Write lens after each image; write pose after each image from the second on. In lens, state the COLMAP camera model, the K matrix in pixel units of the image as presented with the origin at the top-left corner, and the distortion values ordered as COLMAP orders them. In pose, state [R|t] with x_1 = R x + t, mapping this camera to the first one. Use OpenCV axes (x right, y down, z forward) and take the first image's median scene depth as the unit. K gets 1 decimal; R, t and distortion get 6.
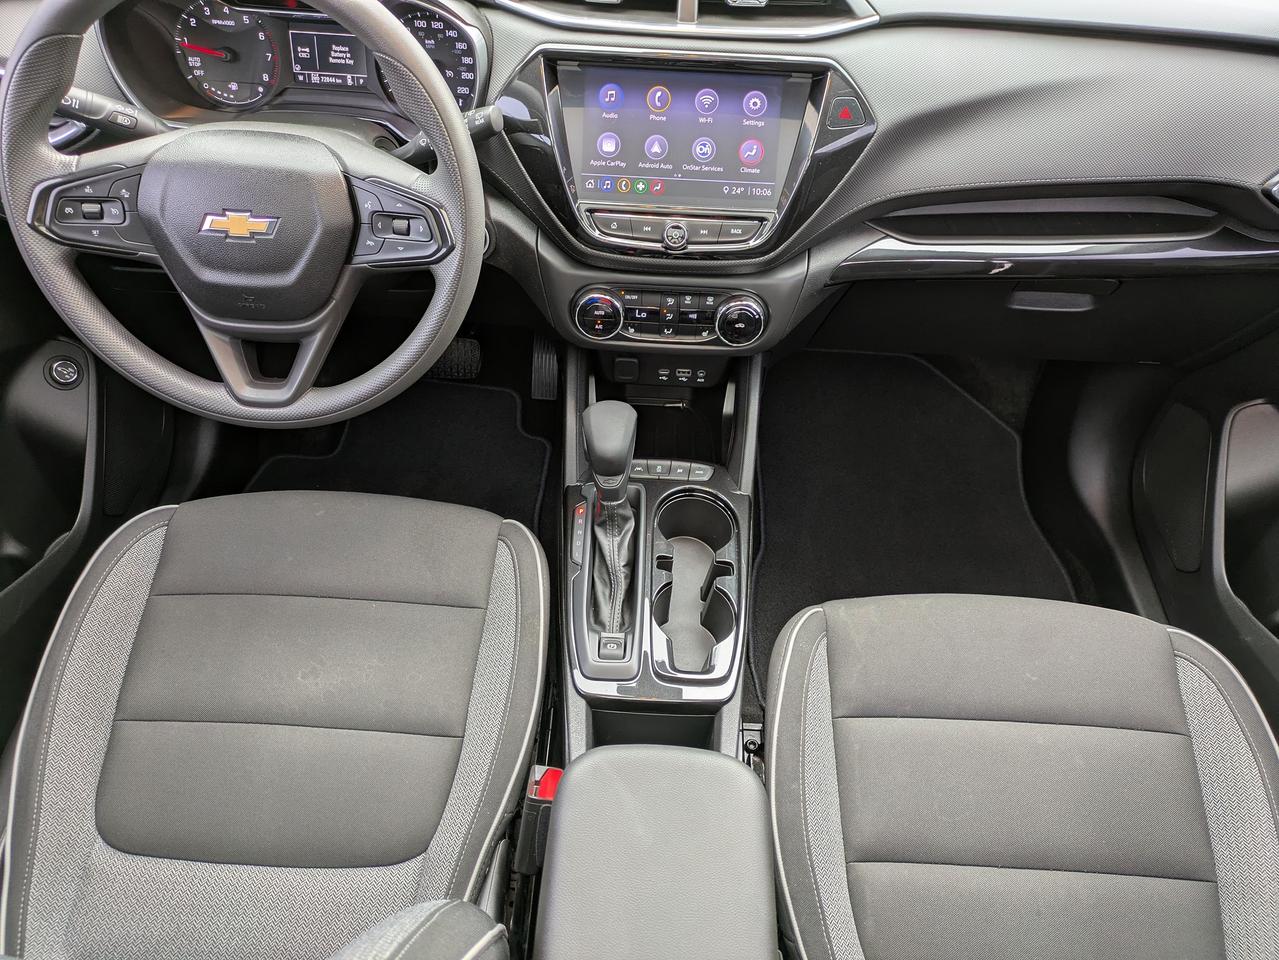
lens RADIAL K [[943.5, 0, 653.1], [0, 943.5, 490.3], [0, 0, 1]] dist [0.020192, -0.002173]
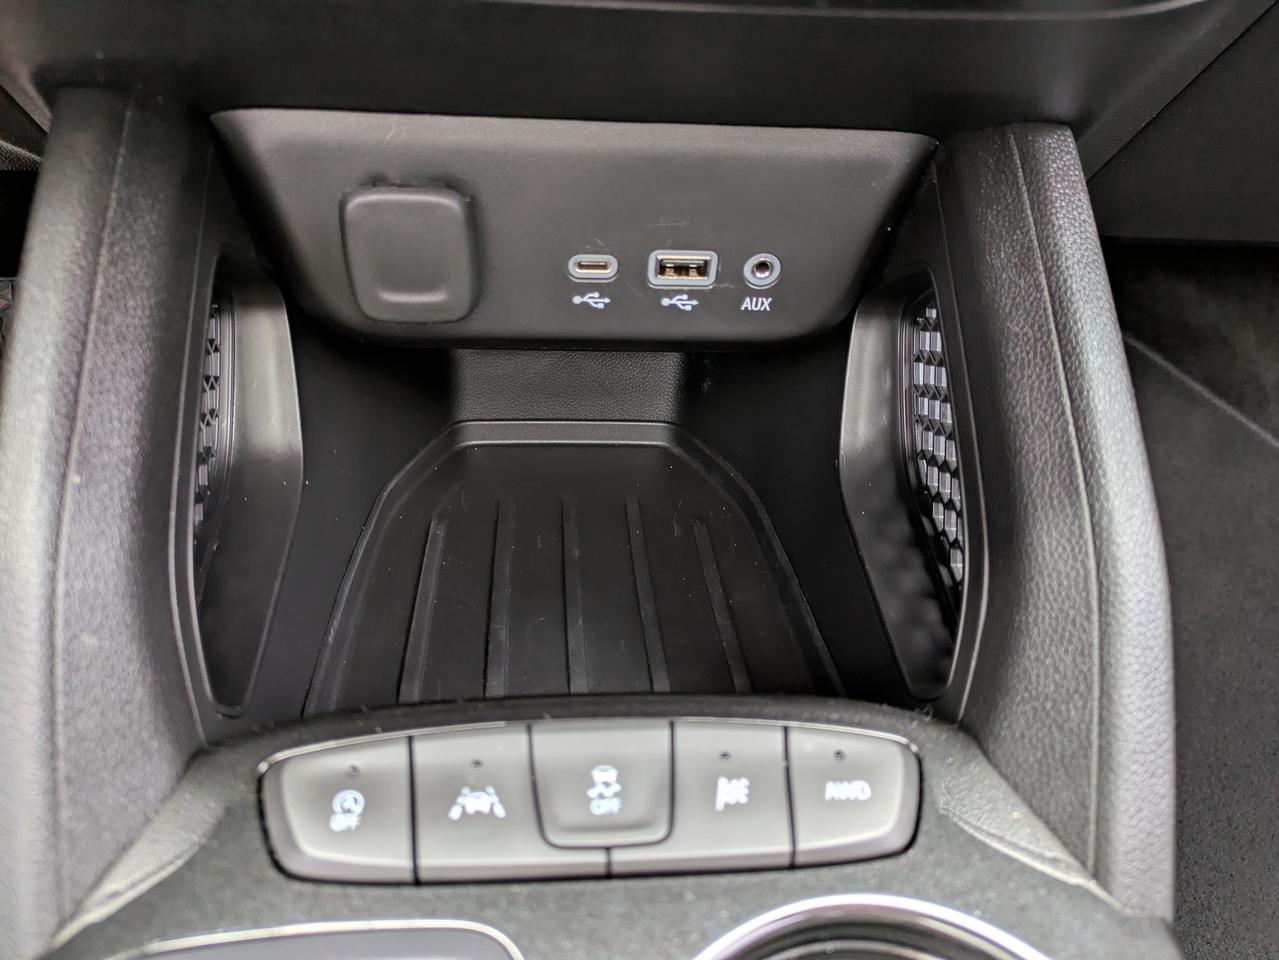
lens RADIAL K [[943.5, 0, 640.0], [0, 943.5, 484.7], [0, 0, 1]] dist [0.020192, -0.002173]
pose [[0.994863, -0.053228, 0.086109, 0.001289], [0.059833, 0.995308, -0.076044, -0.066768], [-0.081657, 0.080806, 0.993379, 0.892763]]
